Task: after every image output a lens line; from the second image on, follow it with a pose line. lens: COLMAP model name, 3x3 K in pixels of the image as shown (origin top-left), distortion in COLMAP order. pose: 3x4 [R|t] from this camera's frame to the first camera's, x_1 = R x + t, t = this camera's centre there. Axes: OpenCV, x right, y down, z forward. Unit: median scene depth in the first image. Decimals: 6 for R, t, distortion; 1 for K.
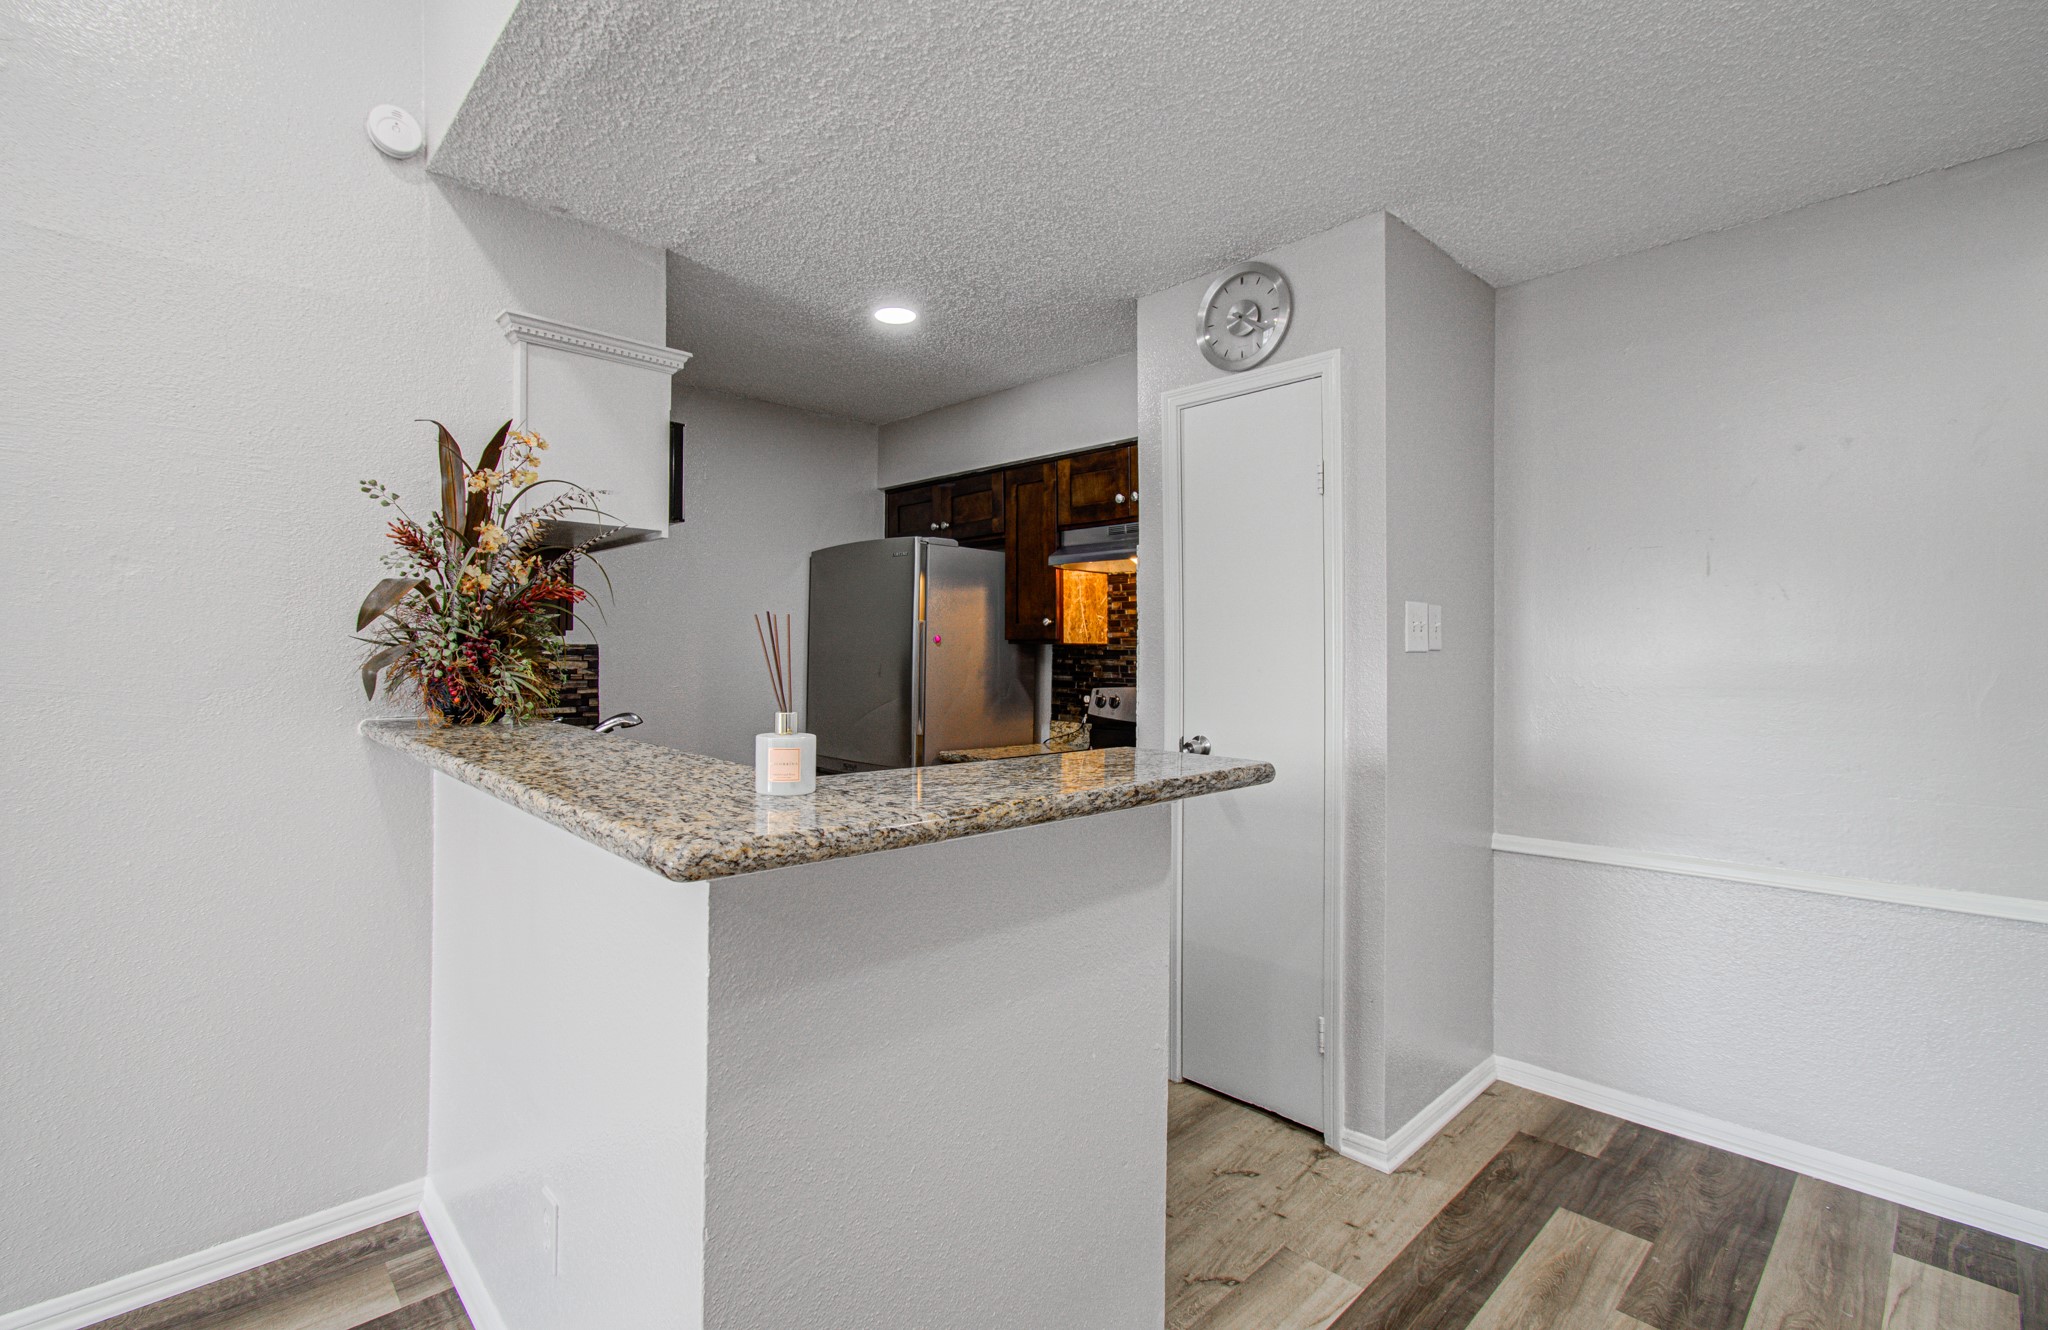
lens RADIAL K [[895.0, 0, 1032.1], [0, 895.0, 637.2], [0, 0, 1]] dist [0.003794, 0.000354]
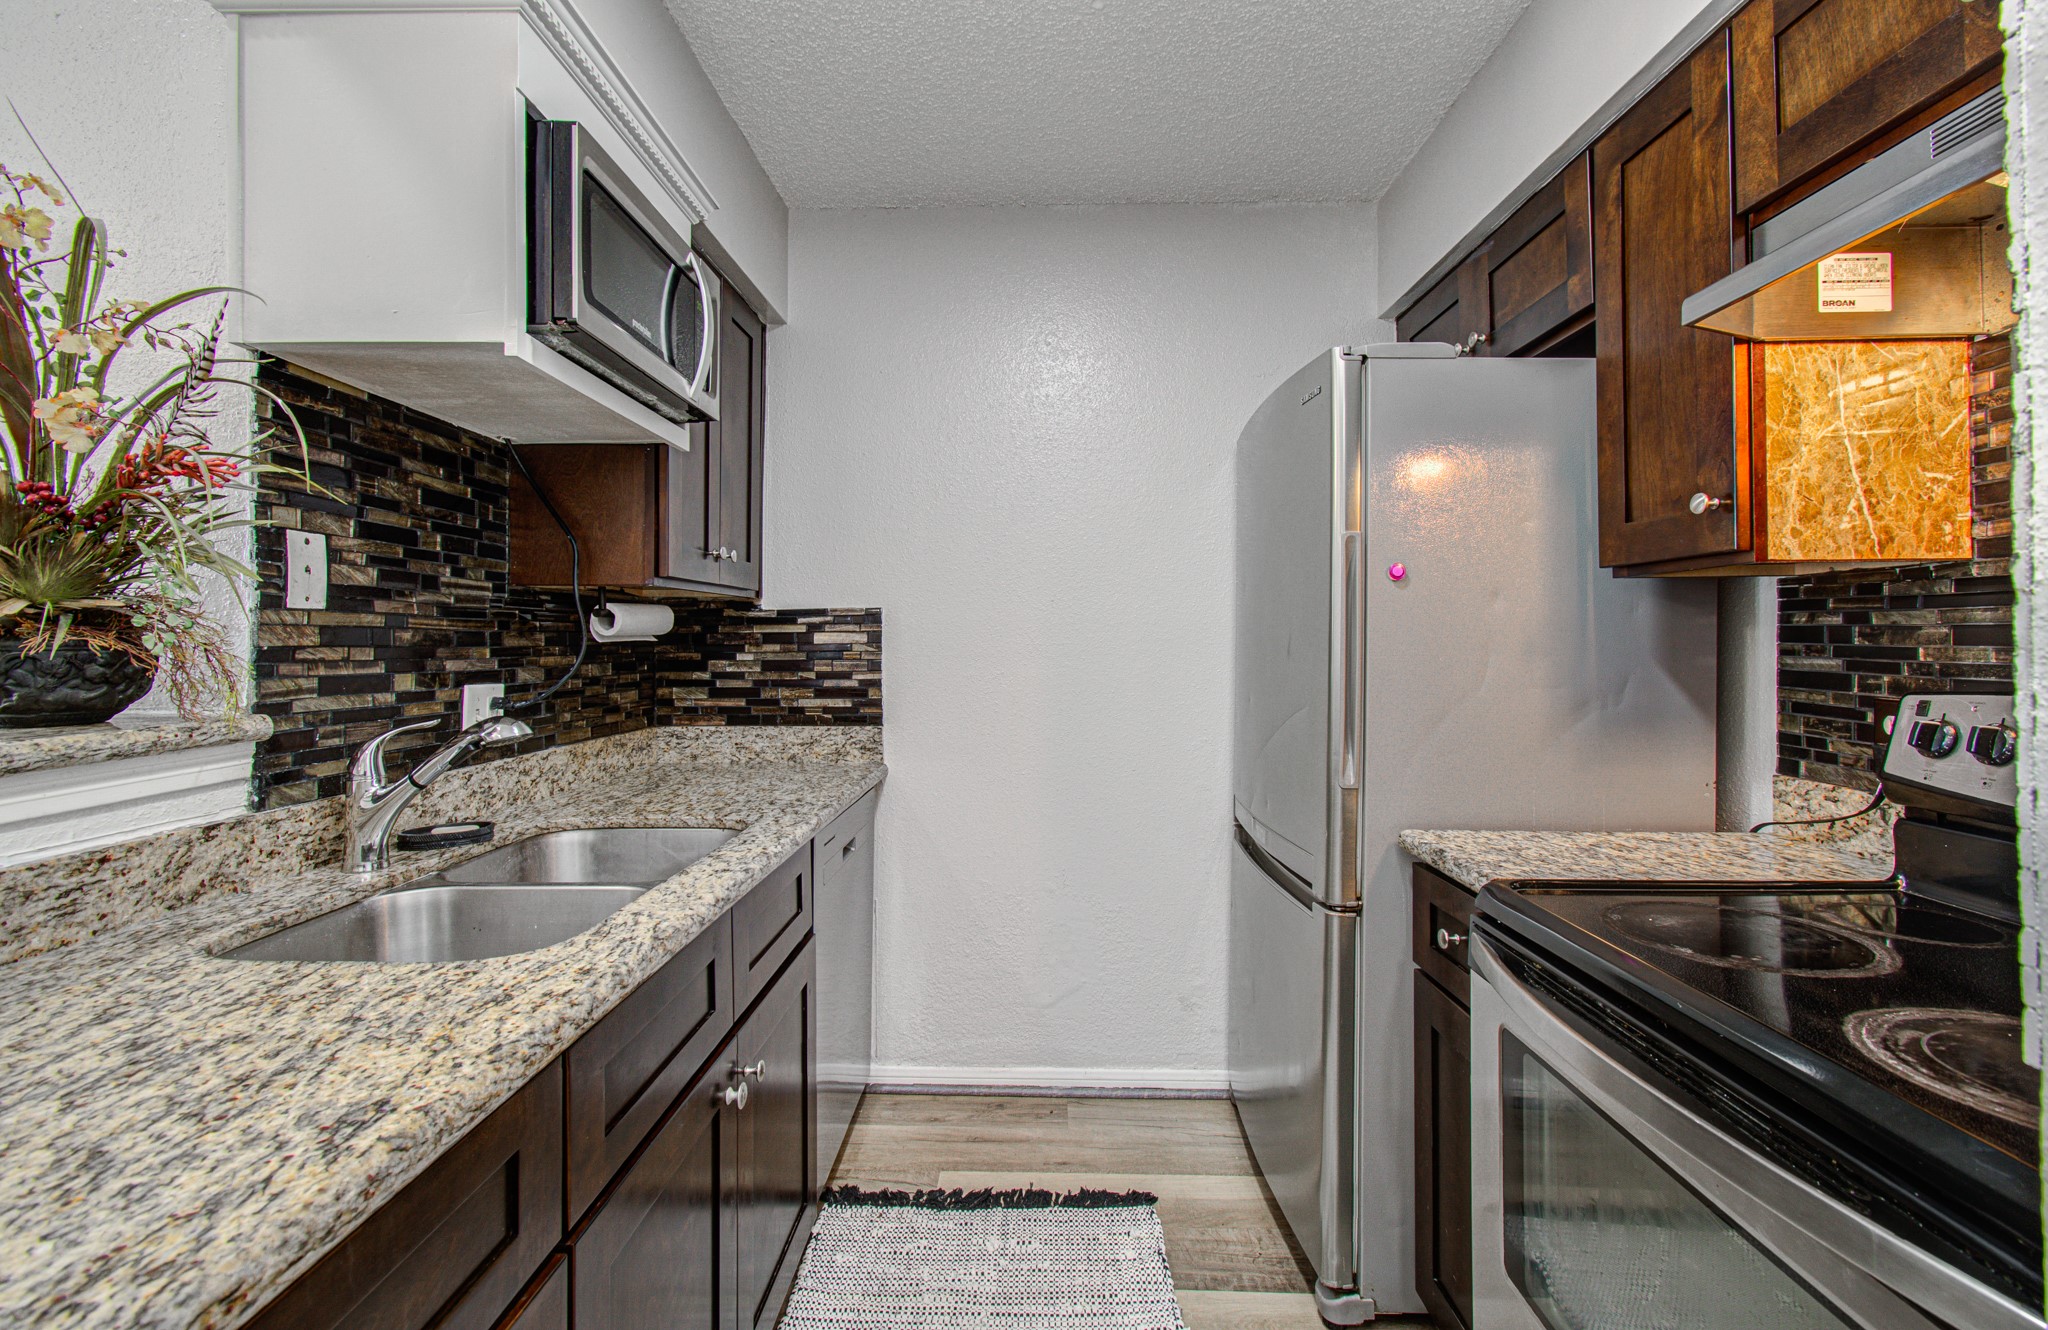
lens RADIAL K [[895.0, 0, 1032.1], [0, 895.0, 637.2], [0, 0, 1]] dist [0.003794, 0.000354]
pose [[0.700797, -0.013483, -0.713233, 0.081094], [0.023282, 0.999721, 0.003978, 0.027821], [0.712980, -0.019394, 0.700916, 0.558452]]
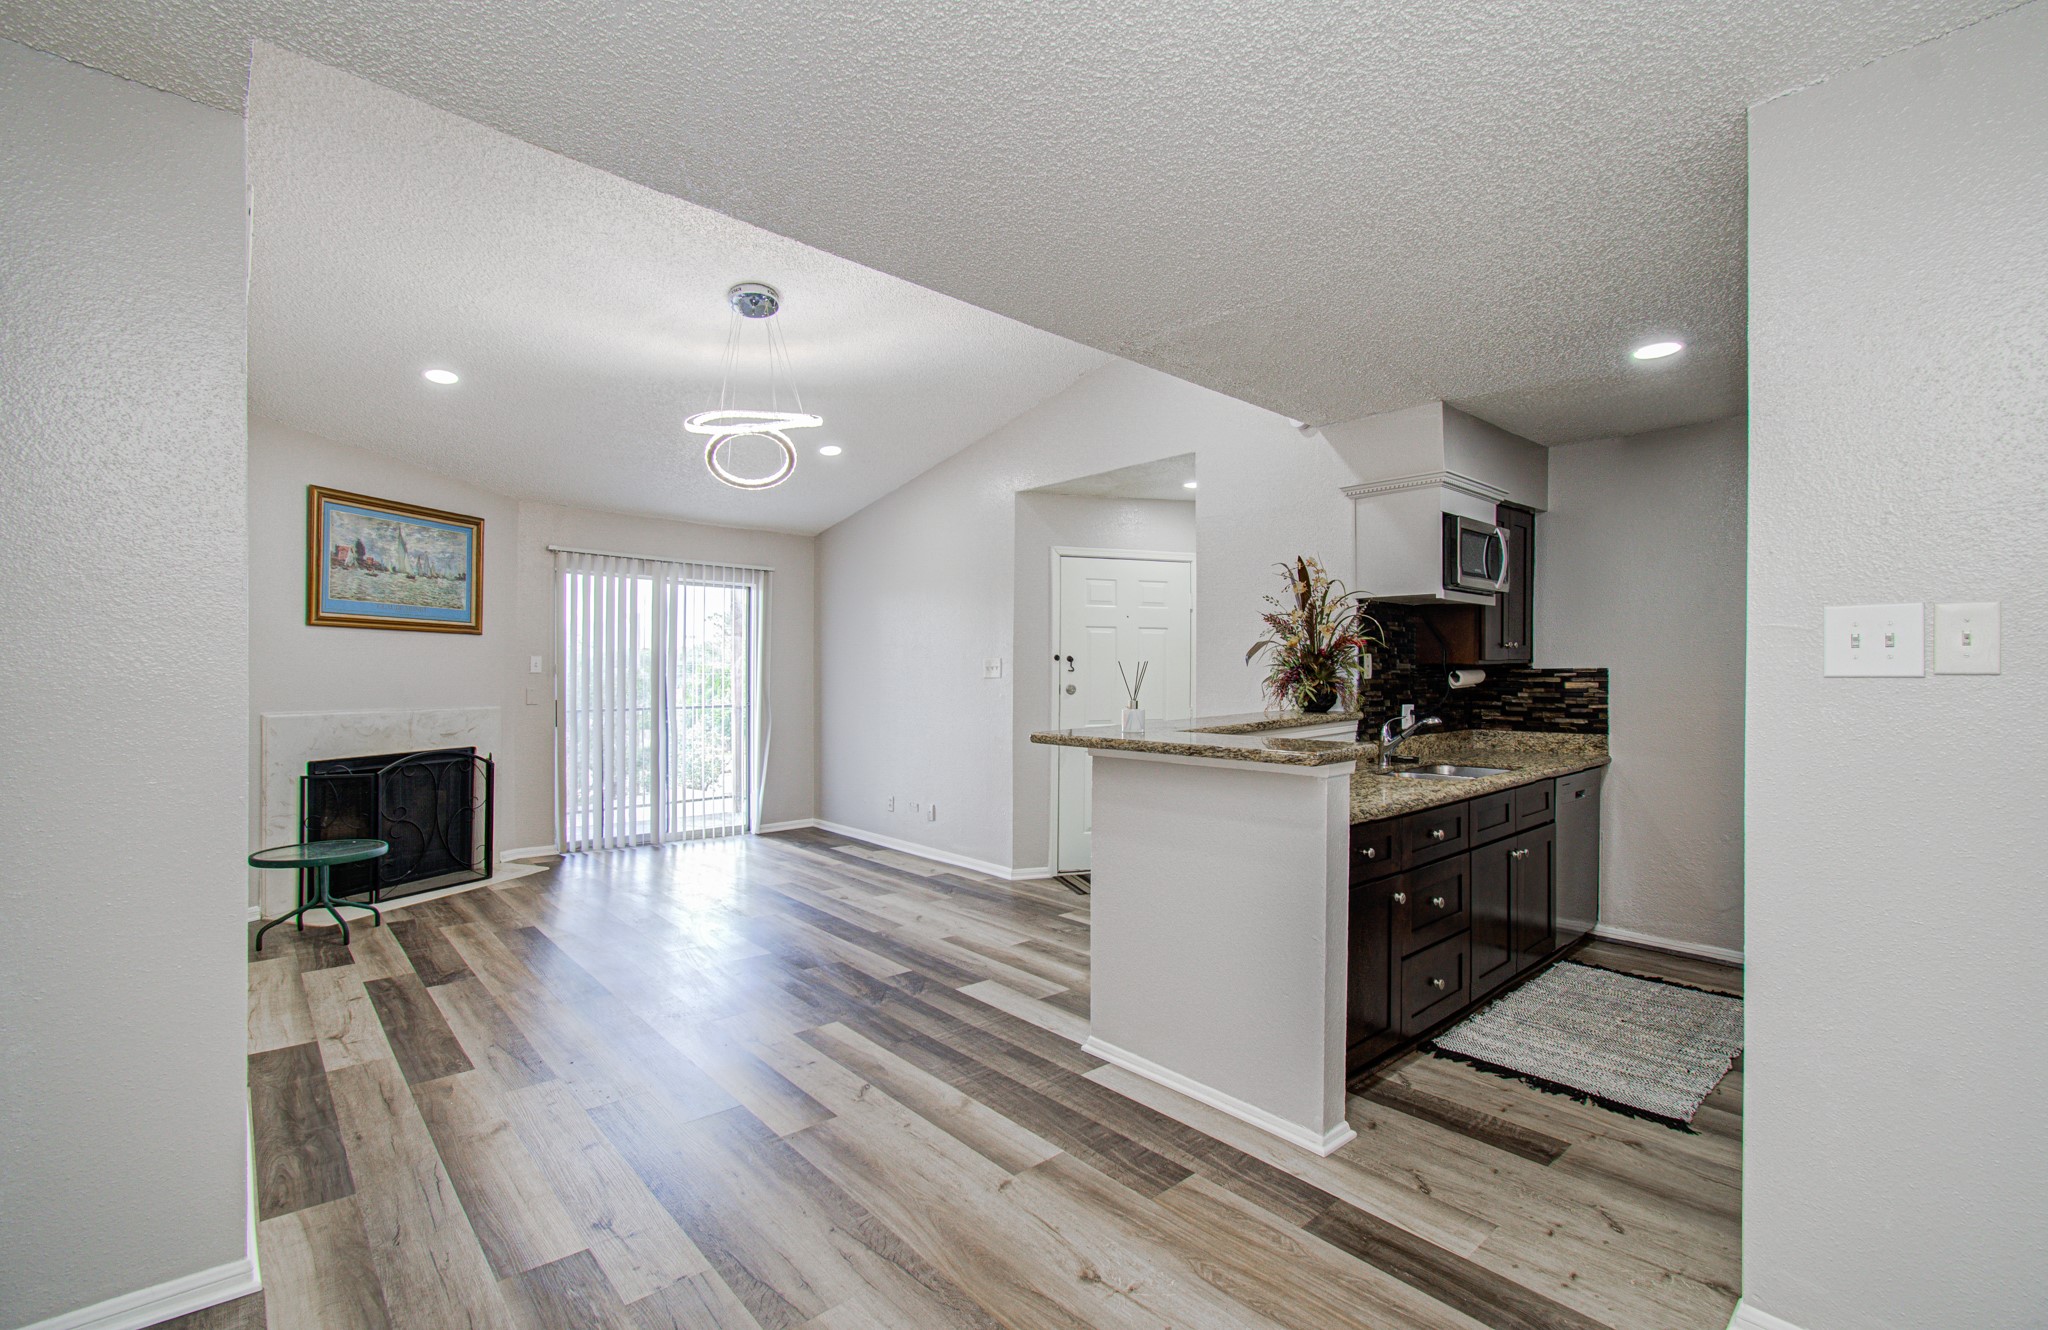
lens RADIAL K [[919.3, 0, 1025.5], [0, 919.3, 669.3], [0, 0, 1]] dist [0.004678, 0.000420]
pose [[-0.035942, -0.006060, -0.999336, 0.723398], [0.021555, 0.999744, -0.006838, 0.000904], [0.999121, -0.021786, -0.035802, 0.246093]]
